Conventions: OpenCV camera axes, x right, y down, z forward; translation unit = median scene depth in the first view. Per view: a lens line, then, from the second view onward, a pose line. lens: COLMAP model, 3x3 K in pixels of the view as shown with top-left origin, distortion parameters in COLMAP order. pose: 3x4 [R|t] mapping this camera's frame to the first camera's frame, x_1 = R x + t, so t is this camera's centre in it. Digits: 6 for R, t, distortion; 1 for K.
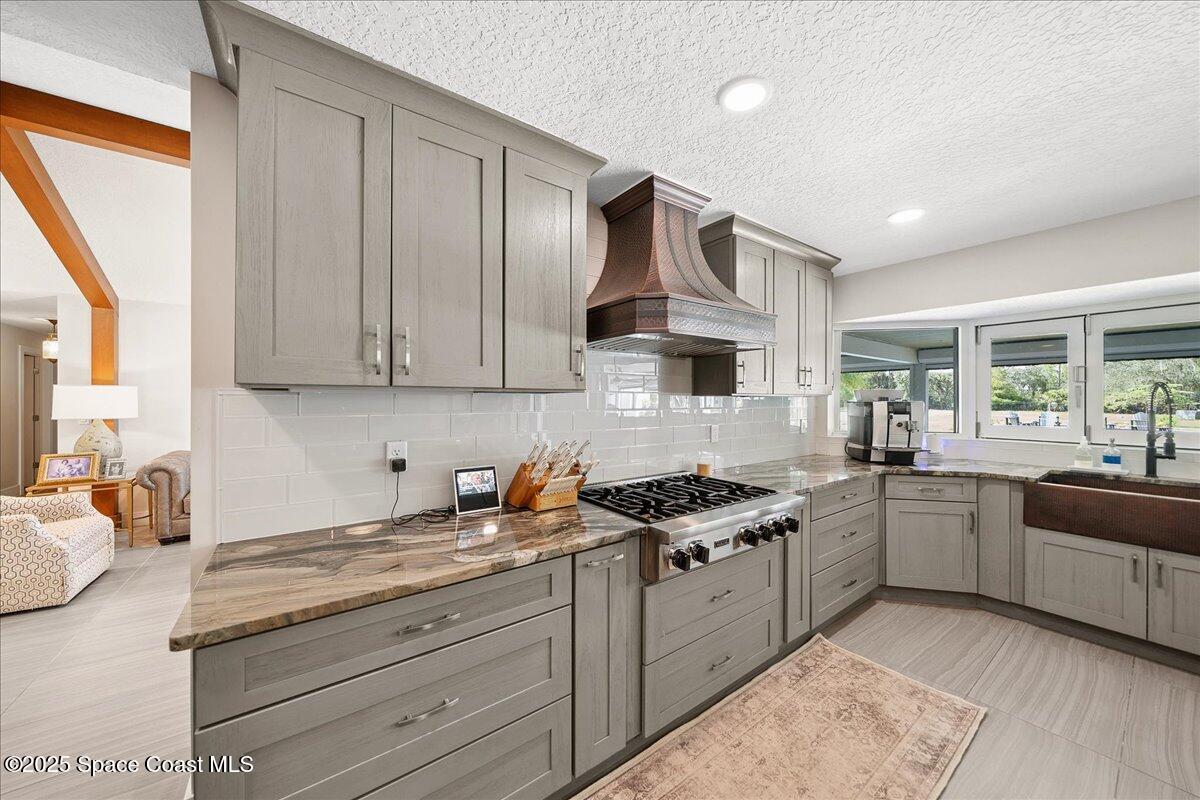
lens RADIAL K [[448.5, 0, 600.0], [0, 448.5, 400.0], [0, 0, 1]] dist [-0.000664, 0.000159]
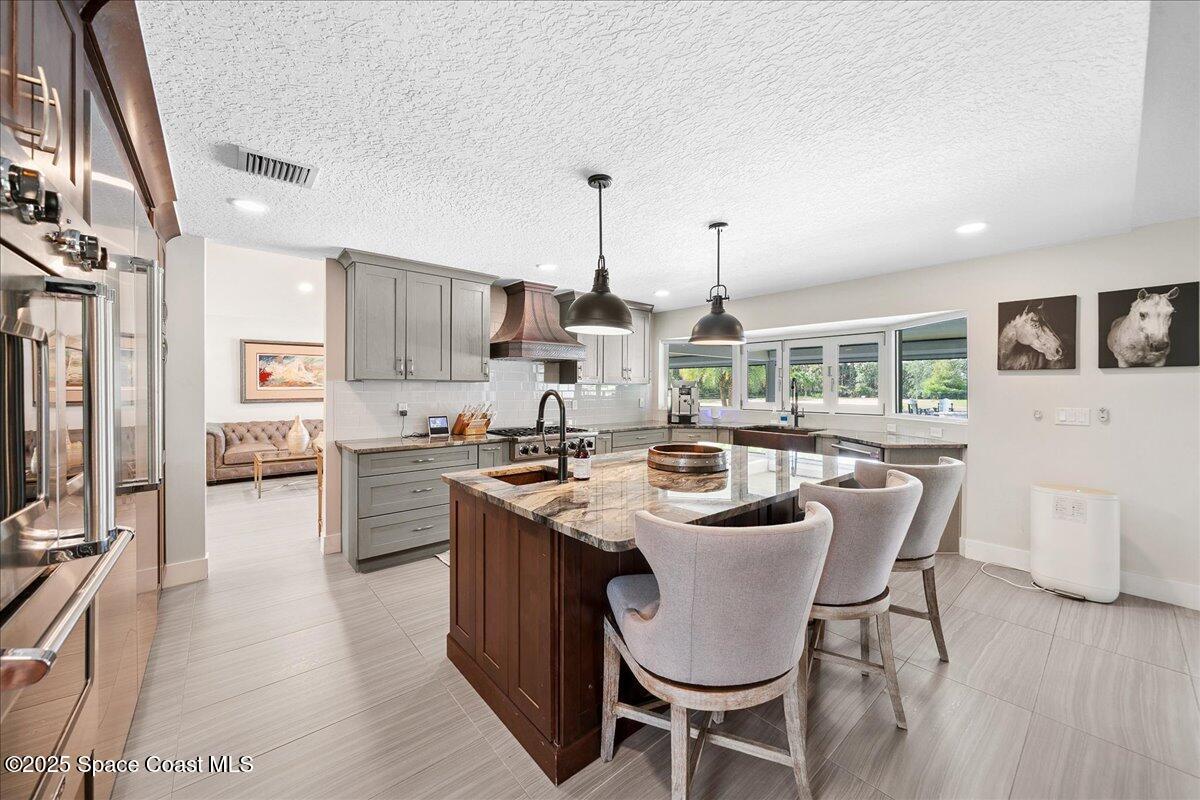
lens RADIAL K [[431.6, 0, 596.7], [0, 431.6, 392.3], [0, 0, 1]] dist [-0.001072, 0.000405]
pose [[0.994644, 0.002087, 0.103340, 0.255698], [-0.003176, 0.999941, 0.010367, 0.009486], [-0.103313, -0.010639, 0.994592, -1.089088]]
